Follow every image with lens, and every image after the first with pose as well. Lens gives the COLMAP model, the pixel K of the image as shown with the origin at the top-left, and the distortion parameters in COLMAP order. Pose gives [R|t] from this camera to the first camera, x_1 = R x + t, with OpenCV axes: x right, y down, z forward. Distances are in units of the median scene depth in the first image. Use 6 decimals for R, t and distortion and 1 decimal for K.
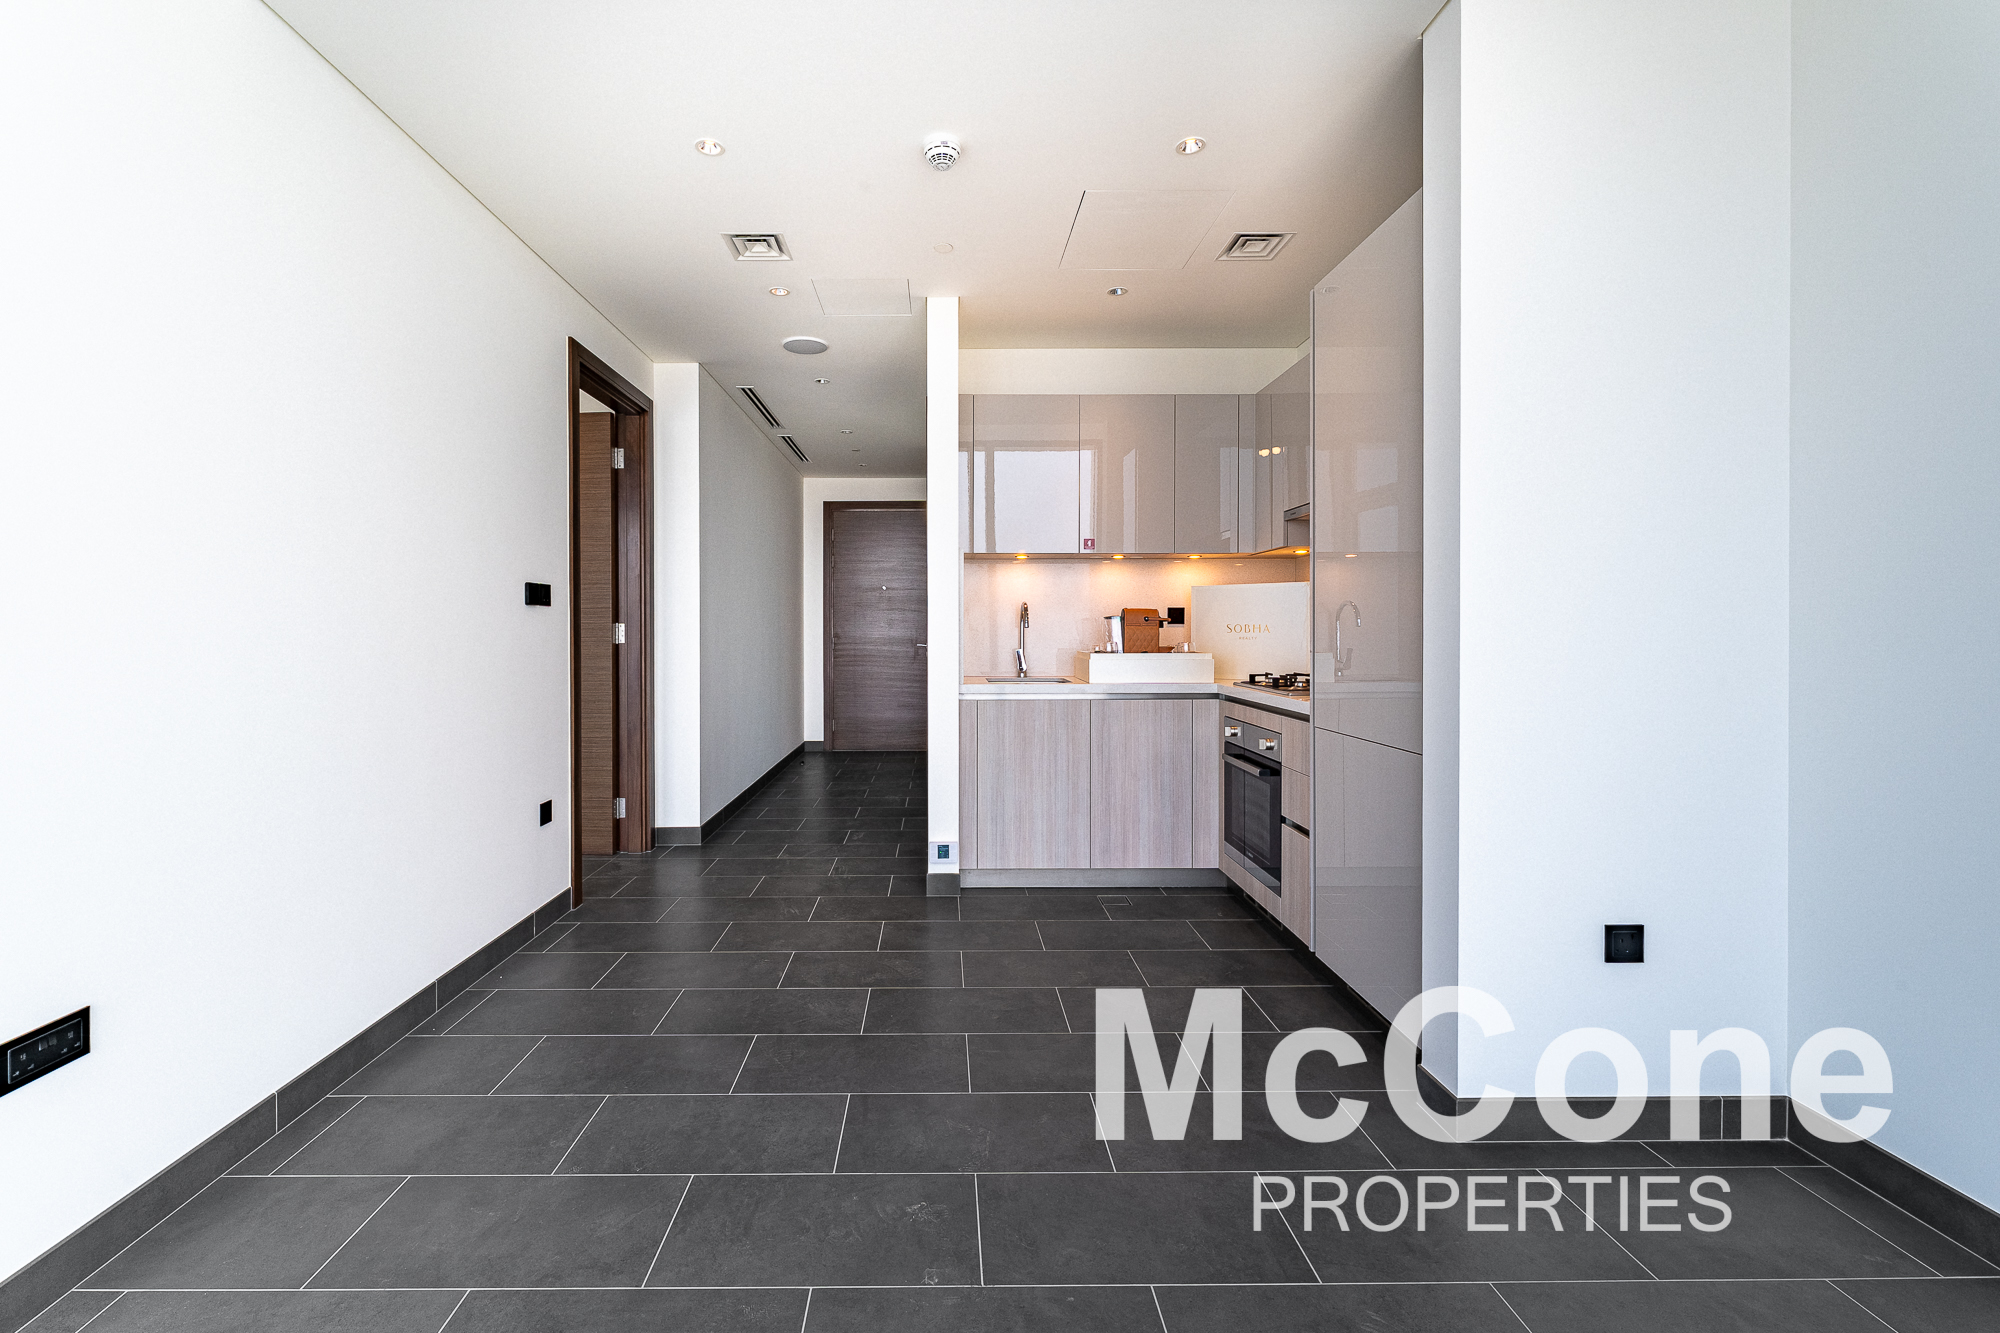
lens RADIAL K [[805.7, 0, 935.7], [0, 805.7, 637.1], [0, 0, 1]] dist [0.002364, -0.000903]
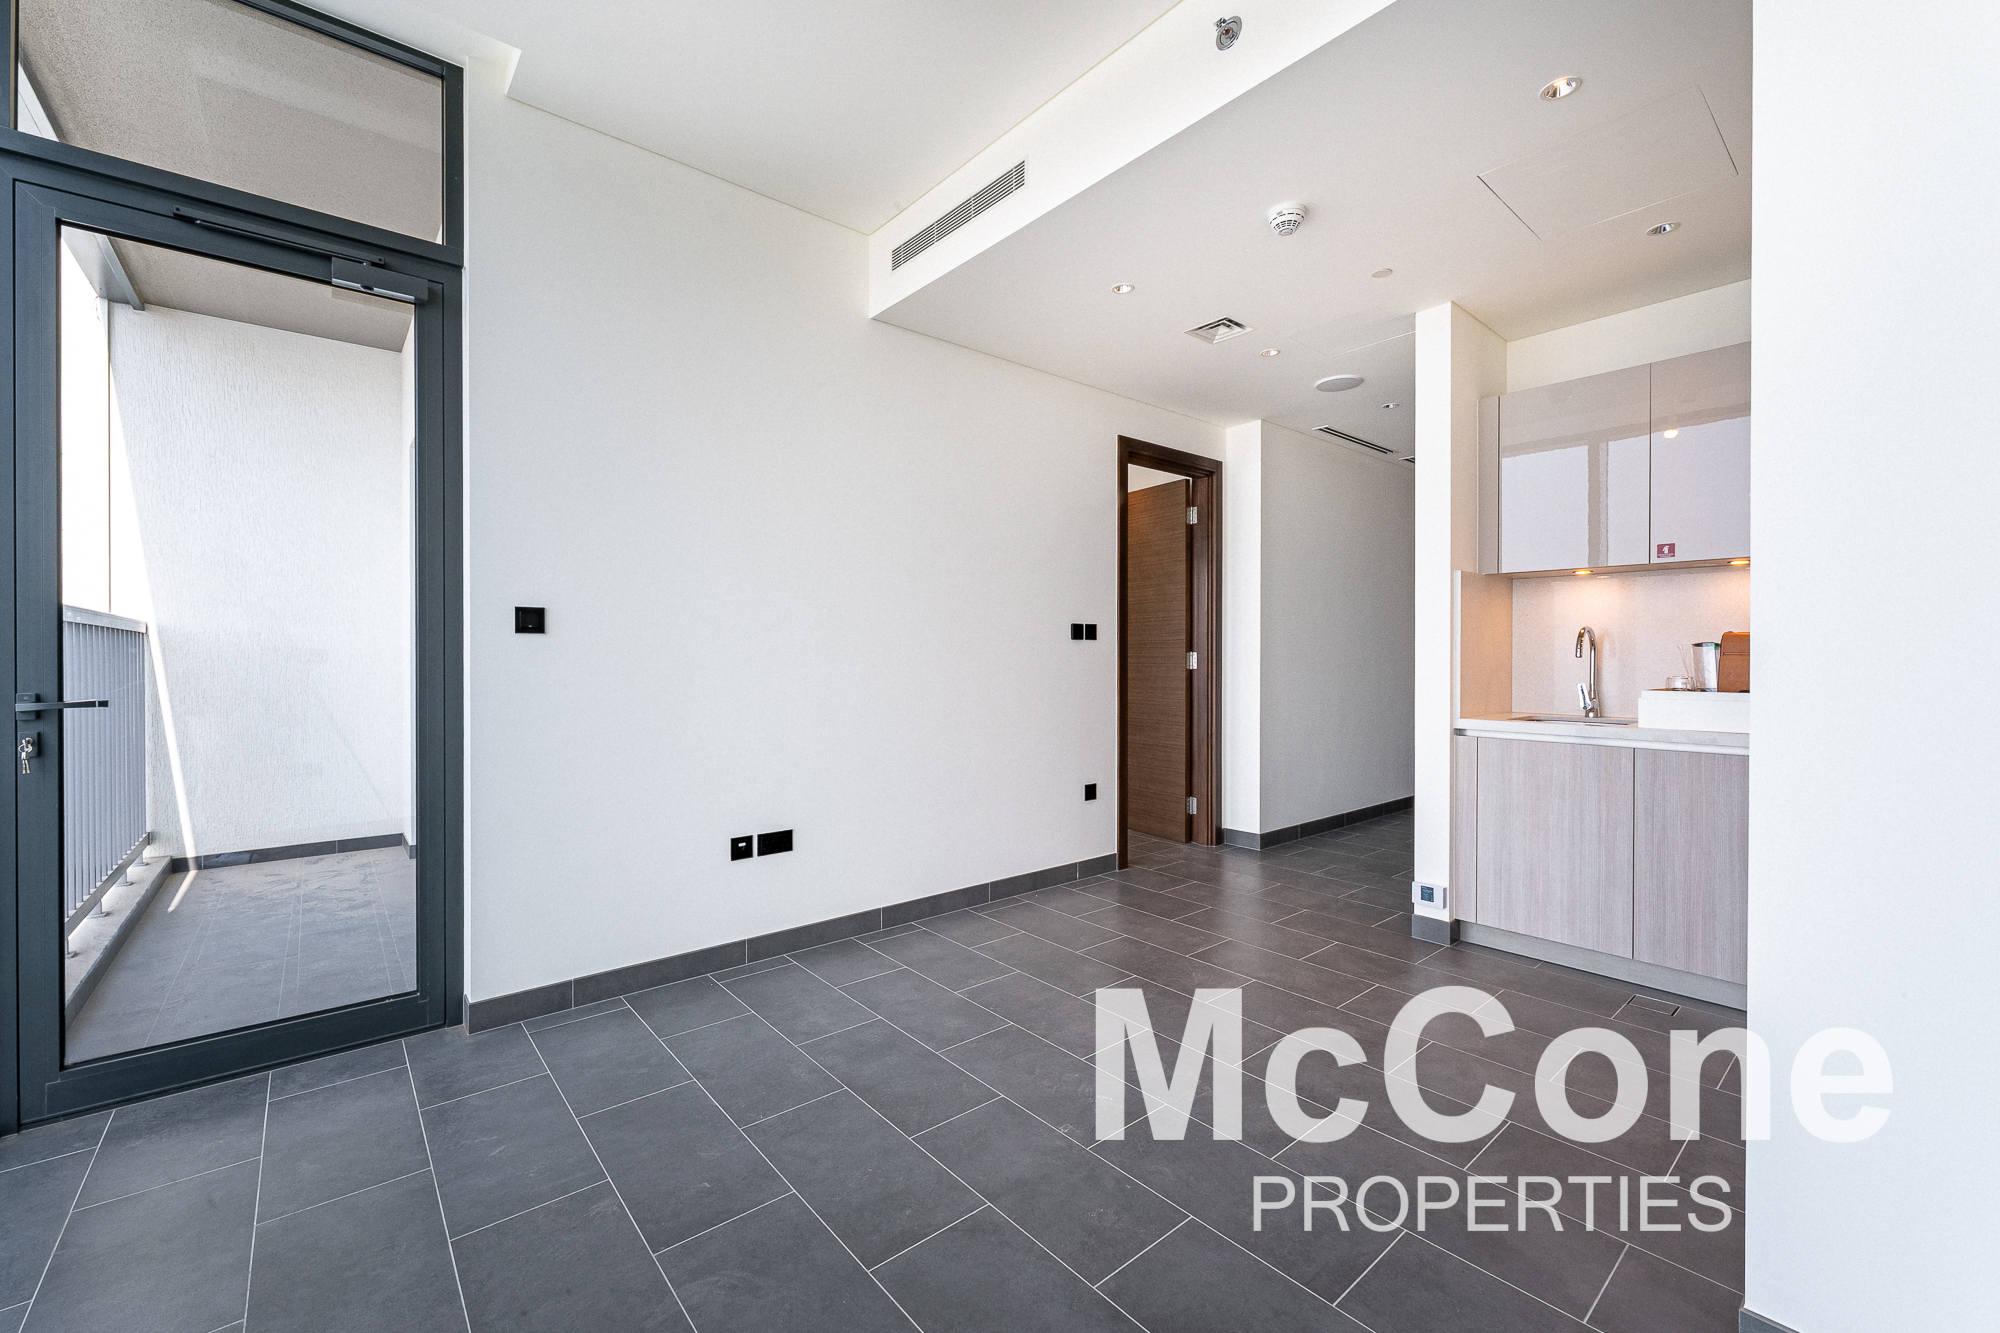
lens RADIAL K [[805.7, 0, 1007.7], [0, 805.7, 661.4], [0, 0, 1]] dist [0.002364, -0.000903]
pose [[0.648939, 0.008647, -0.760791, 0.396046], [-0.010524, 0.999942, 0.002388, -0.003673], [0.760768, 0.006457, 0.648992, 0.009292]]
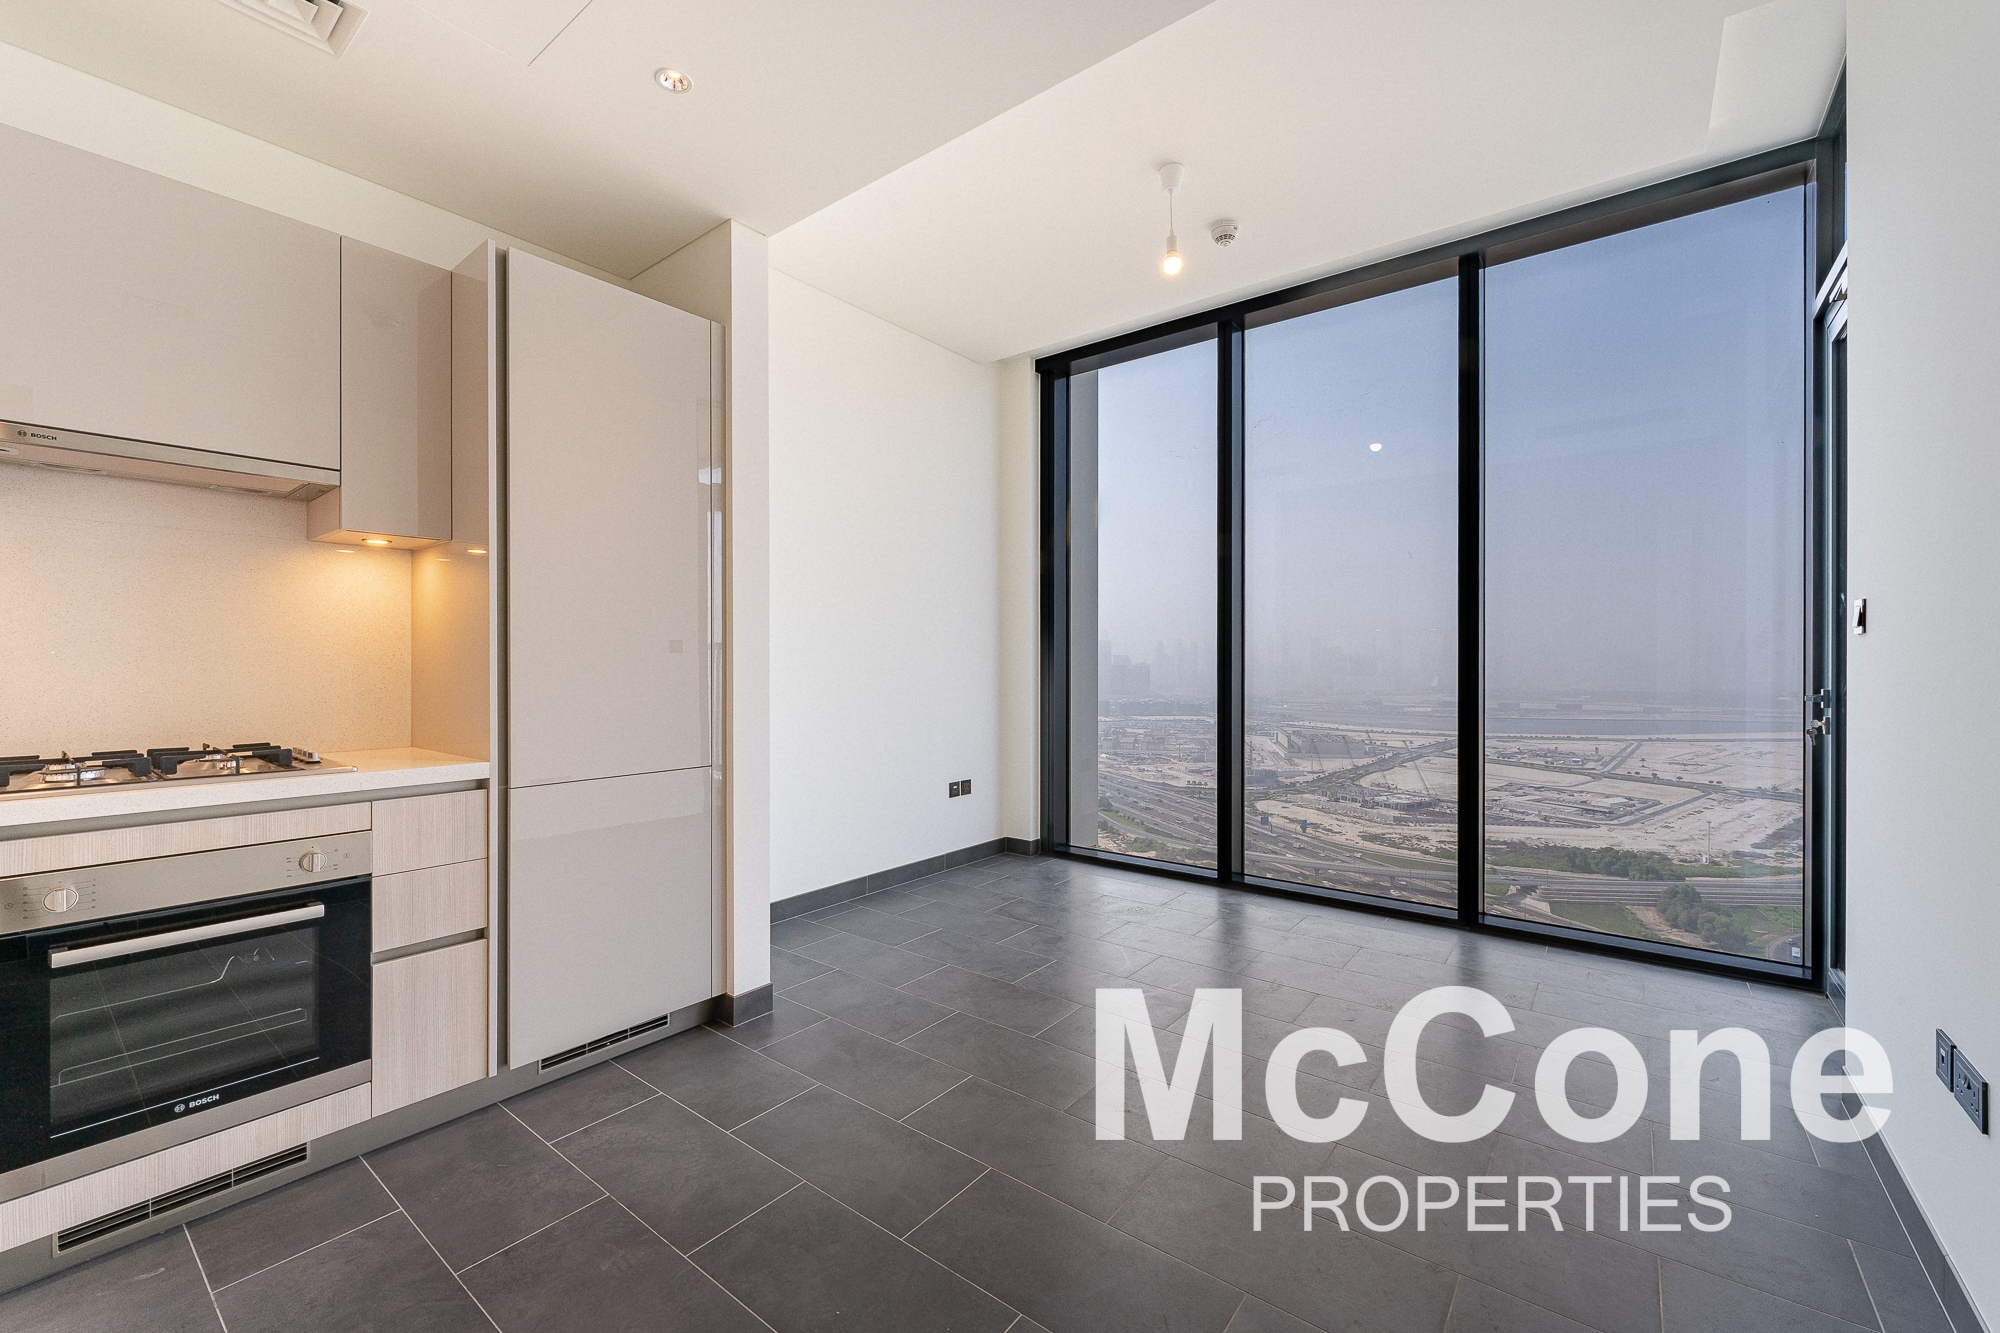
lens RADIAL K [[805.7, 0, 955.8], [0, 805.7, 666.7], [0, 0, 1]] dist [0.002364, -0.000903]
pose [[-0.770120, 0.000998, 0.637898, -0.285697], [0.009236, 0.999911, 0.009586, -0.011804], [-0.637832, 0.013274, -0.770061, 0.966042]]
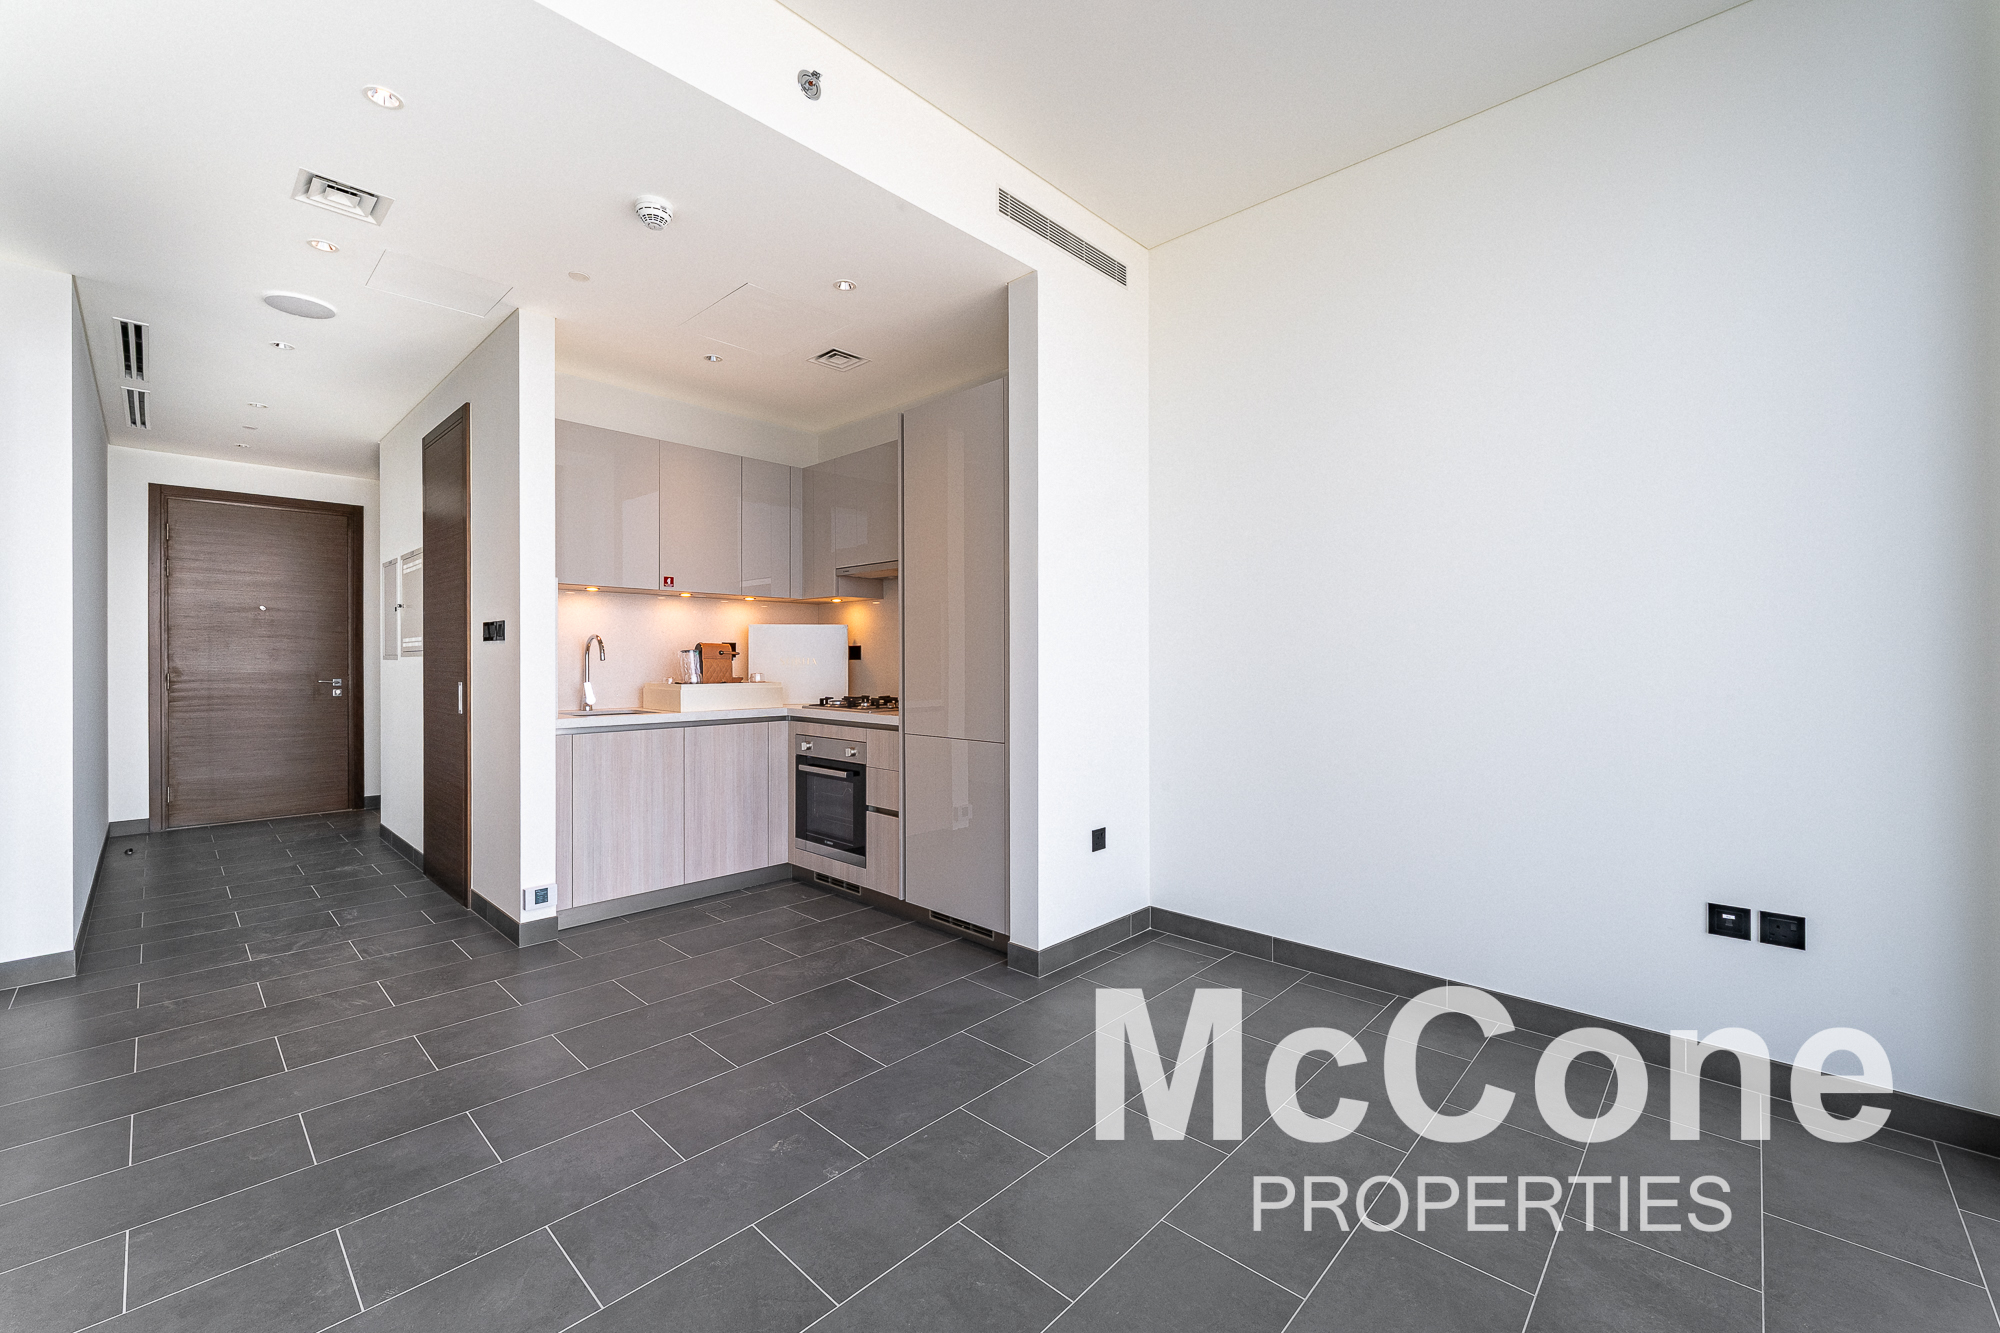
lens RADIAL K [[805.7, 0, 948.5], [0, 805.7, 663.1], [0, 0, 1]] dist [0.002364, -0.000903]
pose [[0.711717, -0.000926, 0.702465, -0.313201], [0.006518, 0.999965, -0.005286, -0.000298], [-0.702436, 0.008340, 0.711698, -0.016242]]
